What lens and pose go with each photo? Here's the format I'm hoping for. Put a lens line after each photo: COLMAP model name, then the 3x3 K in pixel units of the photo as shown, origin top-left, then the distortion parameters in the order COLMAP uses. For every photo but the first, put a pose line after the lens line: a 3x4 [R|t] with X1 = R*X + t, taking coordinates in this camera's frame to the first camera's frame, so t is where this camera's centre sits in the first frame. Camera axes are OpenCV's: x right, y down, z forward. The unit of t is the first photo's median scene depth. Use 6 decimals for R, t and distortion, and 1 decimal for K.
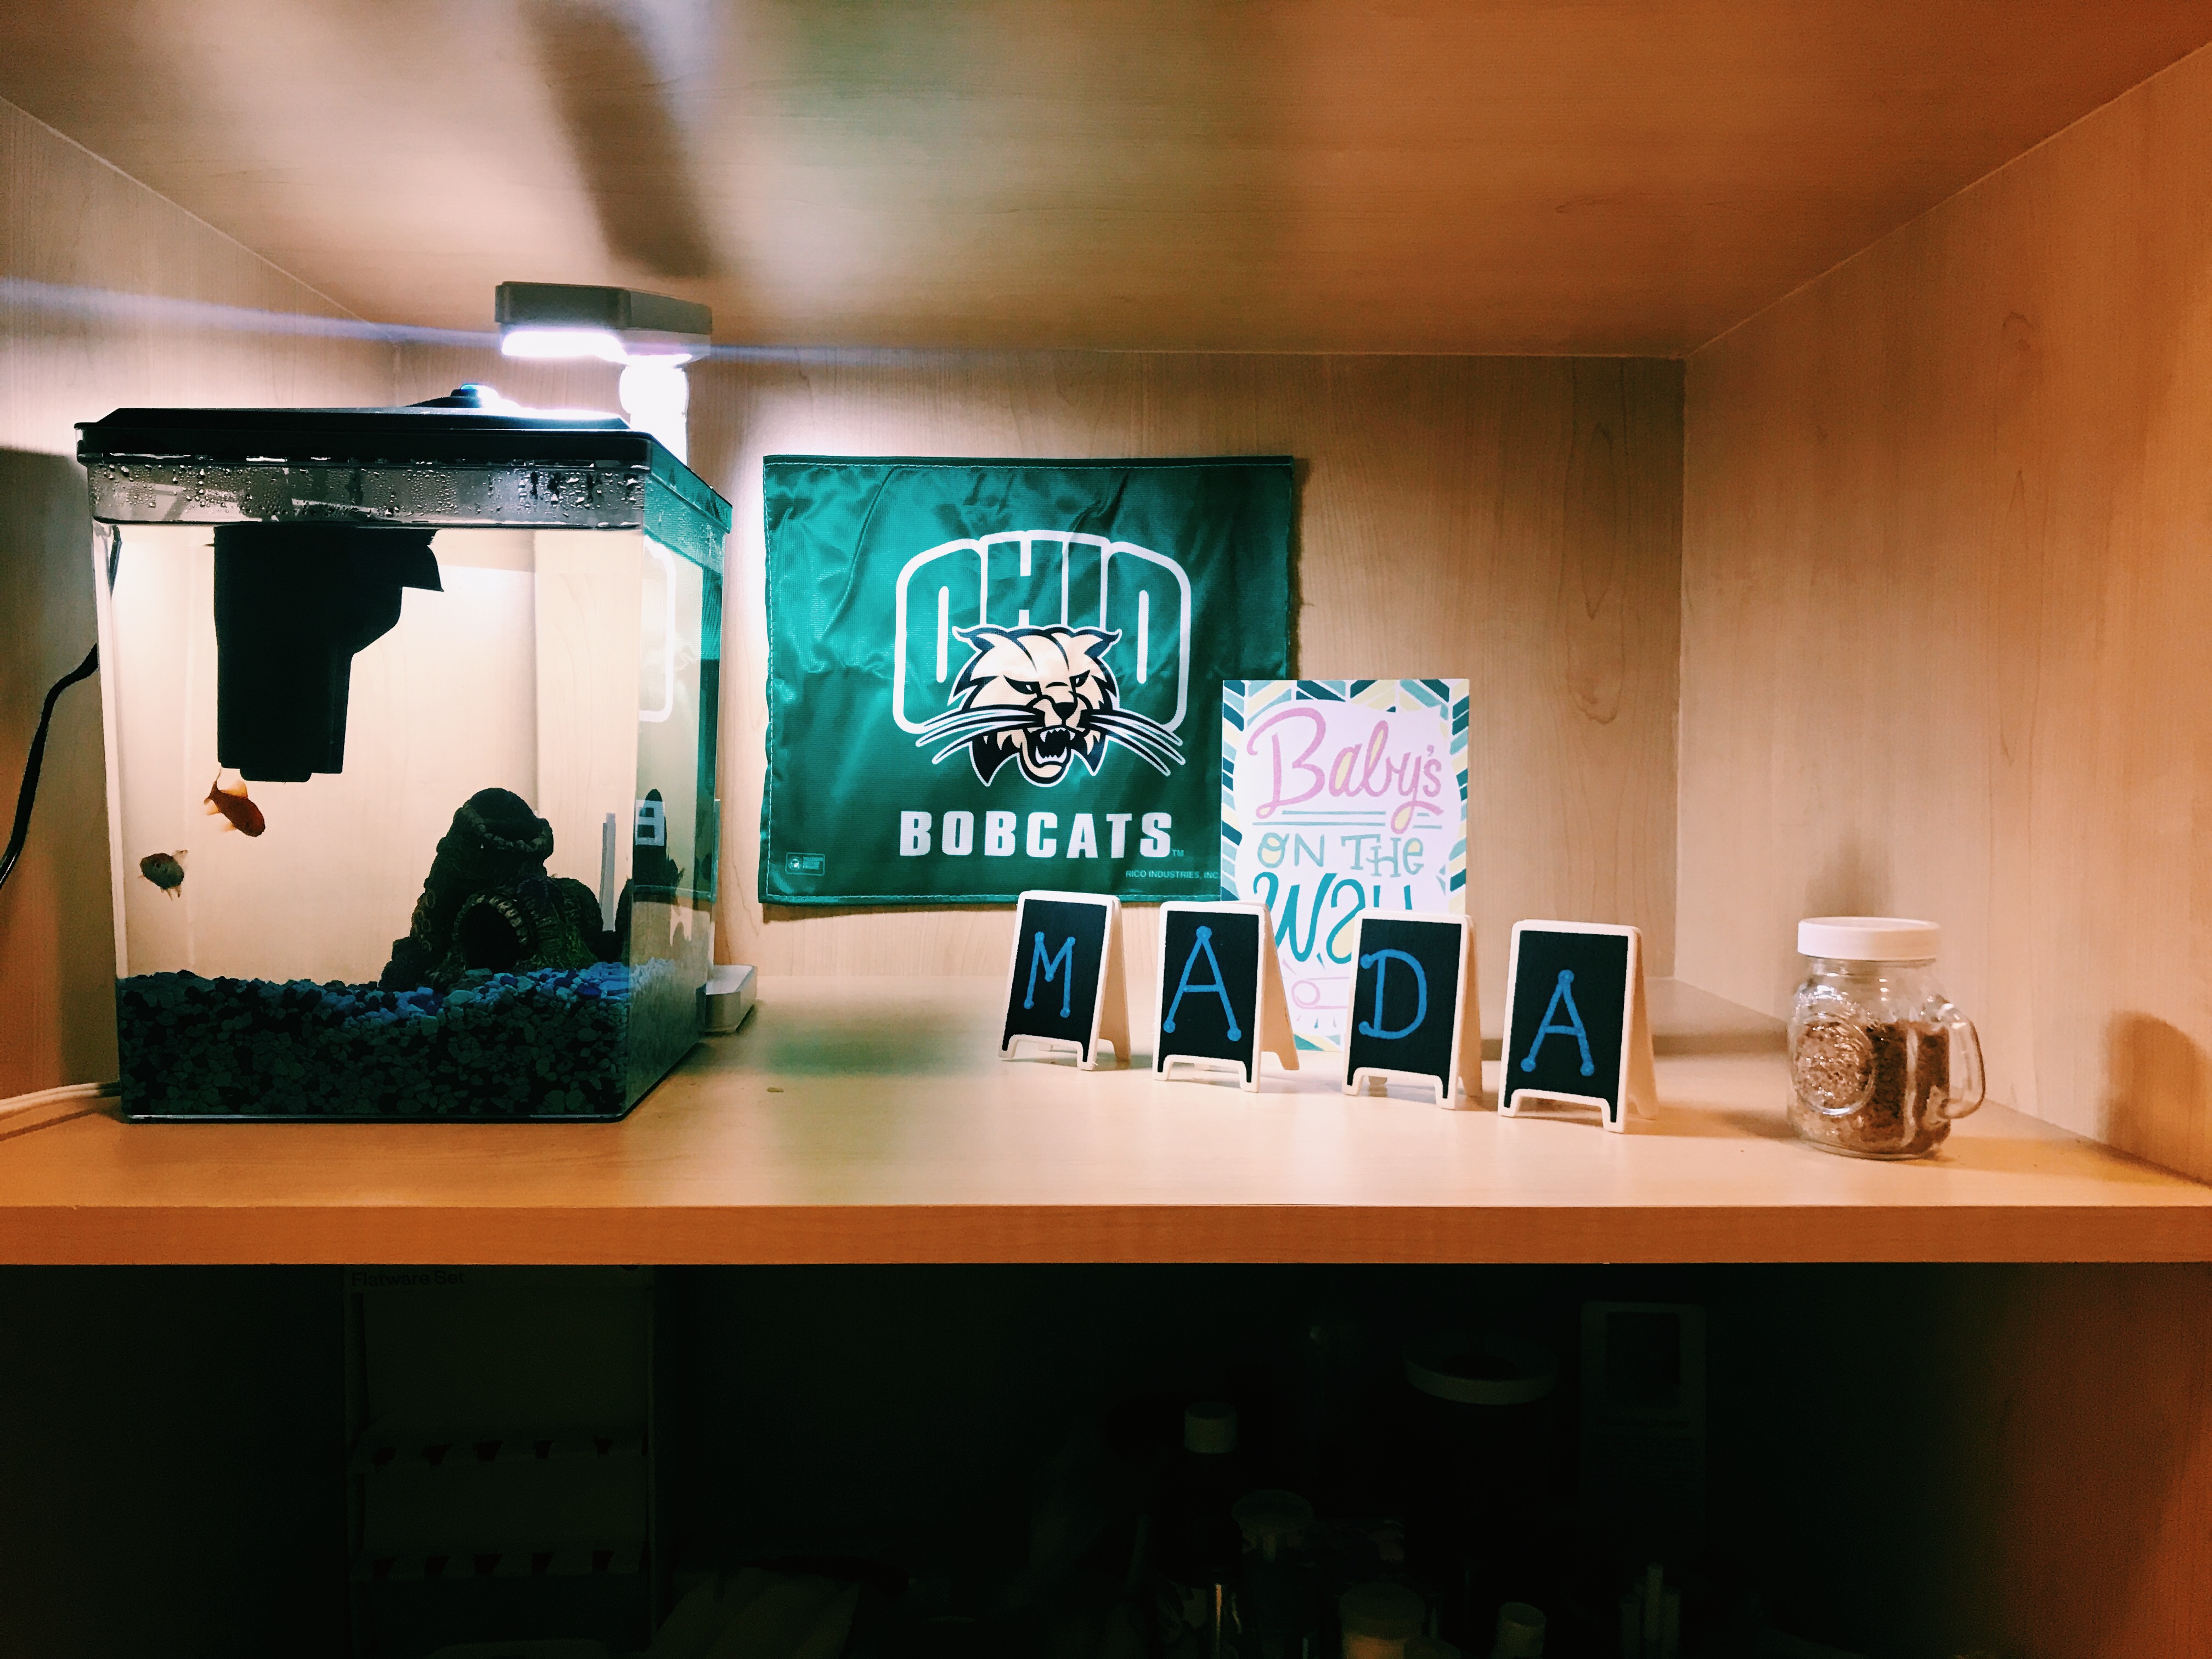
lens RADIAL K [[1806.2, 0, 1107.7], [0, 1806.2, 830.2], [0, 0, 1]] dist [0.042553, -0.058113]
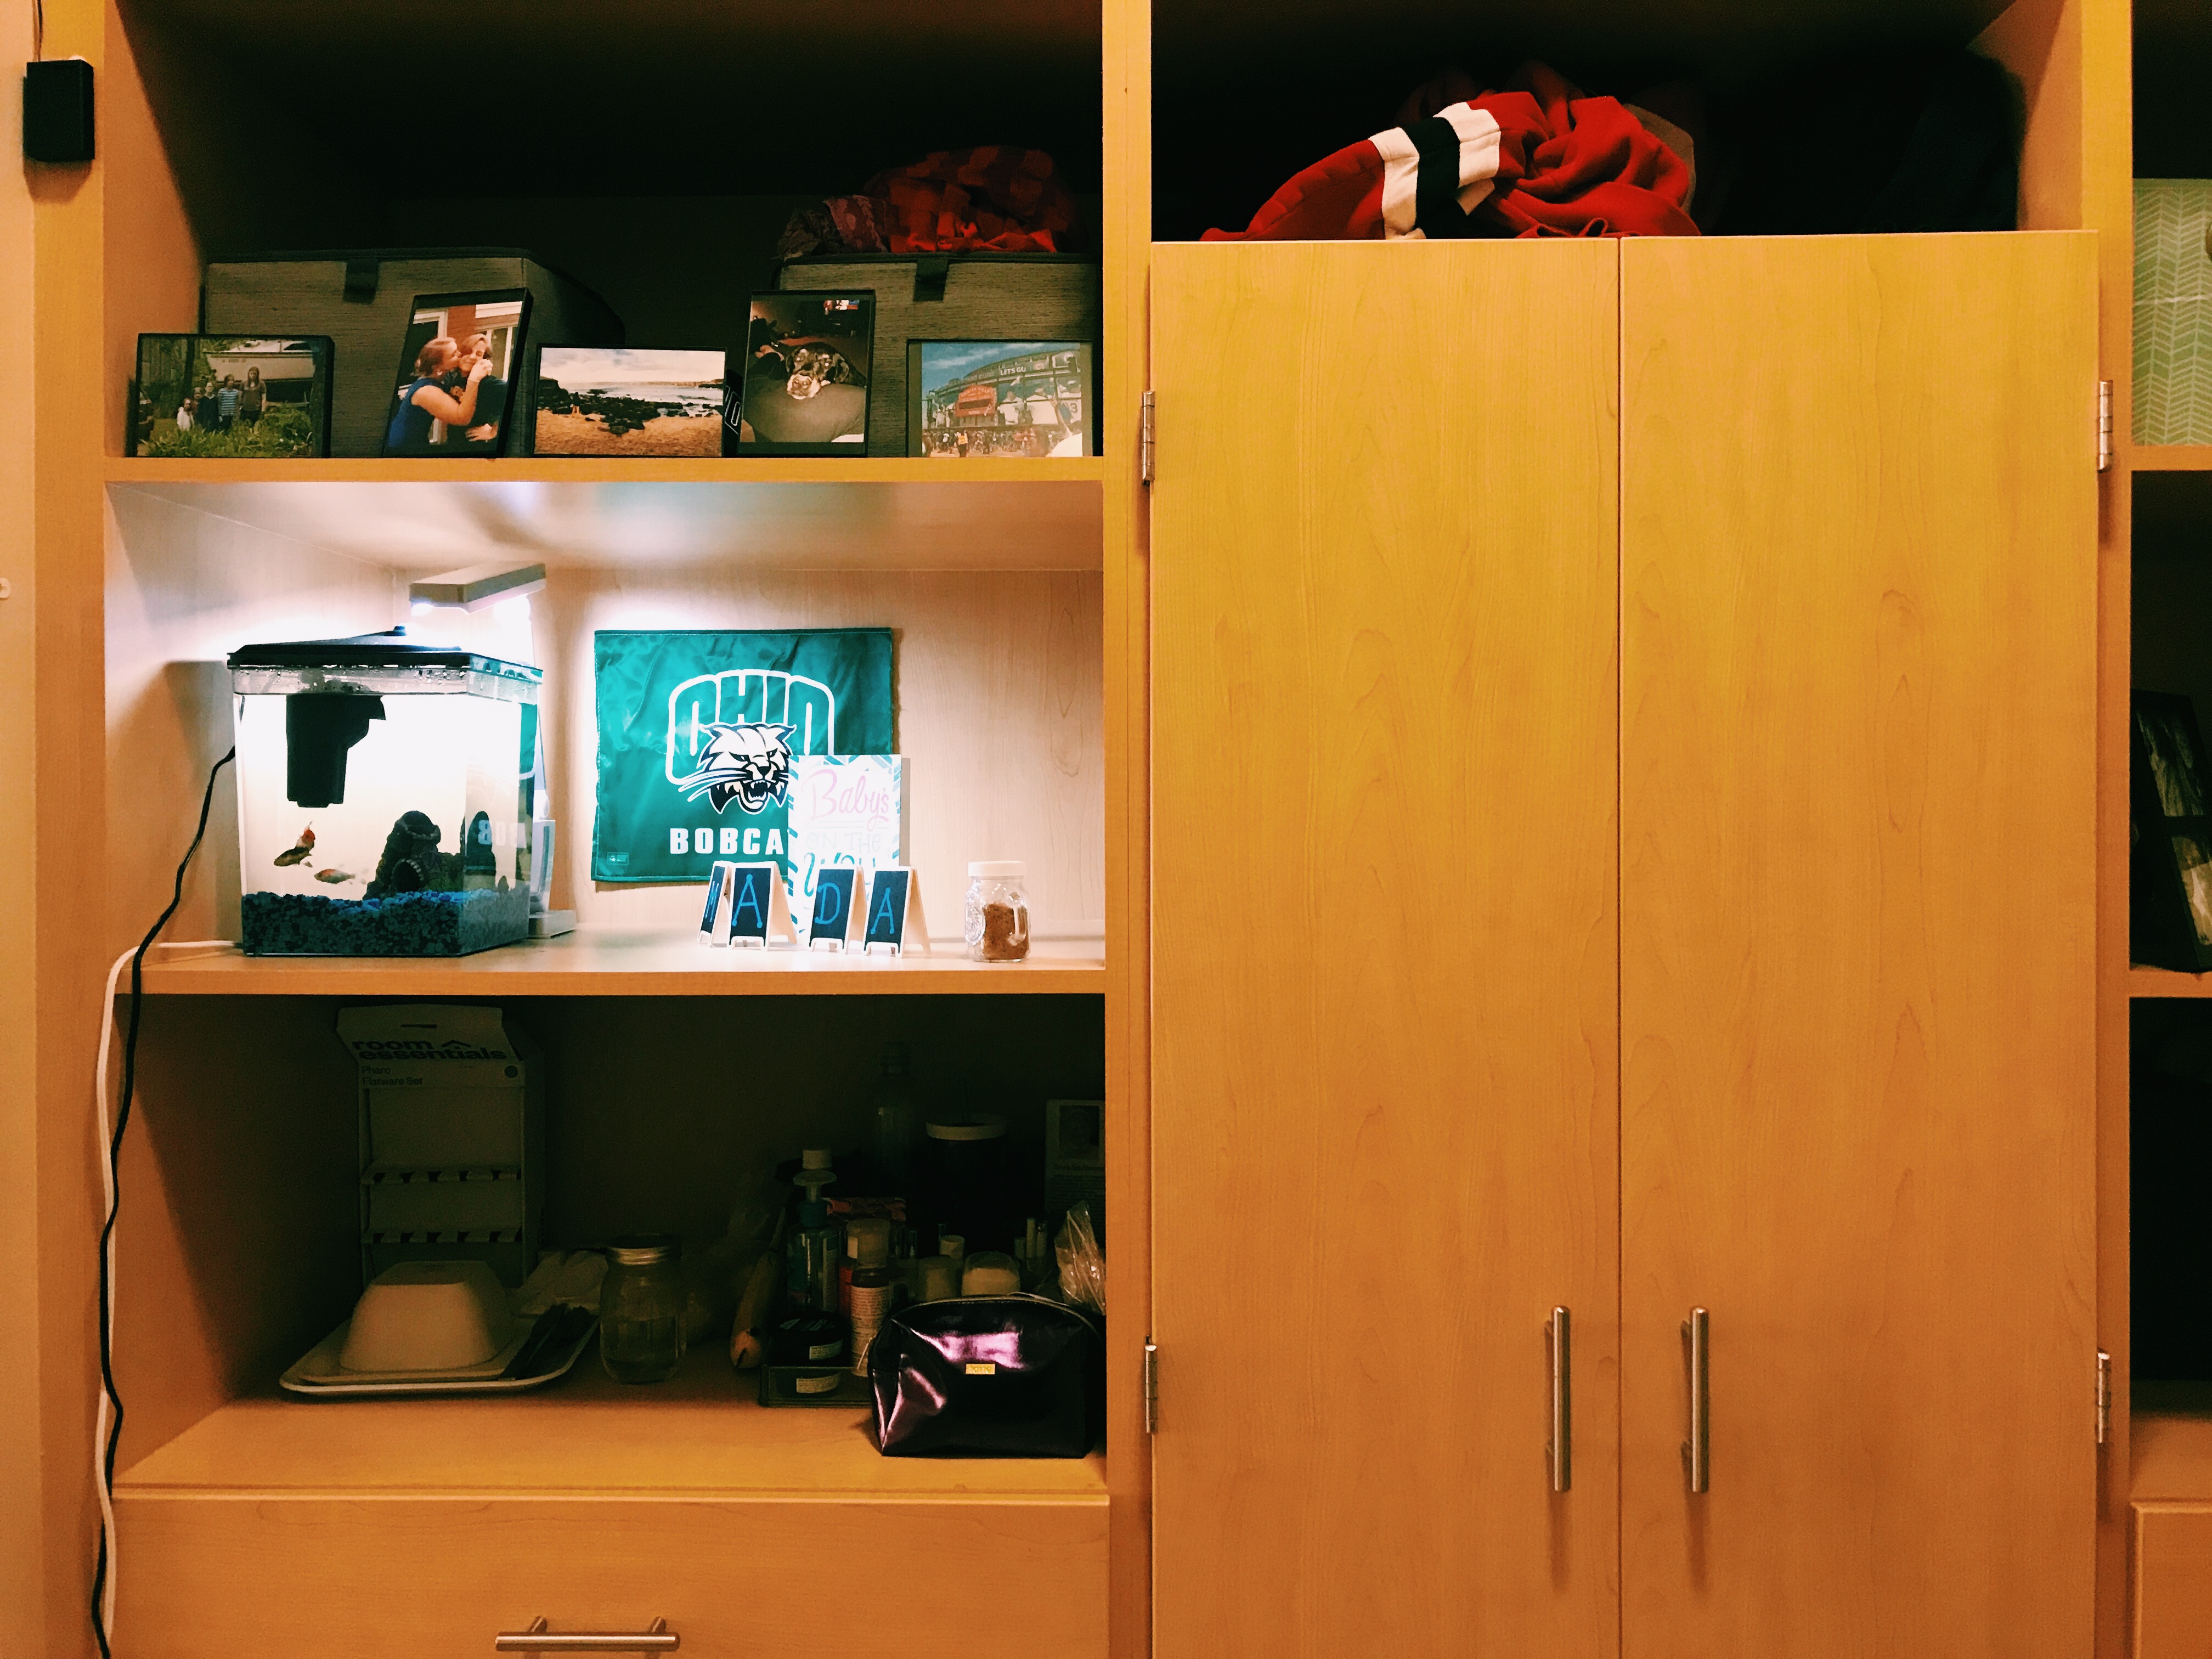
lens RADIAL K [[1806.2, 0, 1100.7], [0, 1806.2, 825.0], [0, 0, 1]] dist [0.042553, -0.058113]
pose [[0.998411, -0.008168, -0.055750, 0.435030], [0.006244, 0.999382, -0.034596, 0.053924], [0.055998, 0.034193, 0.997845, -0.803837]]
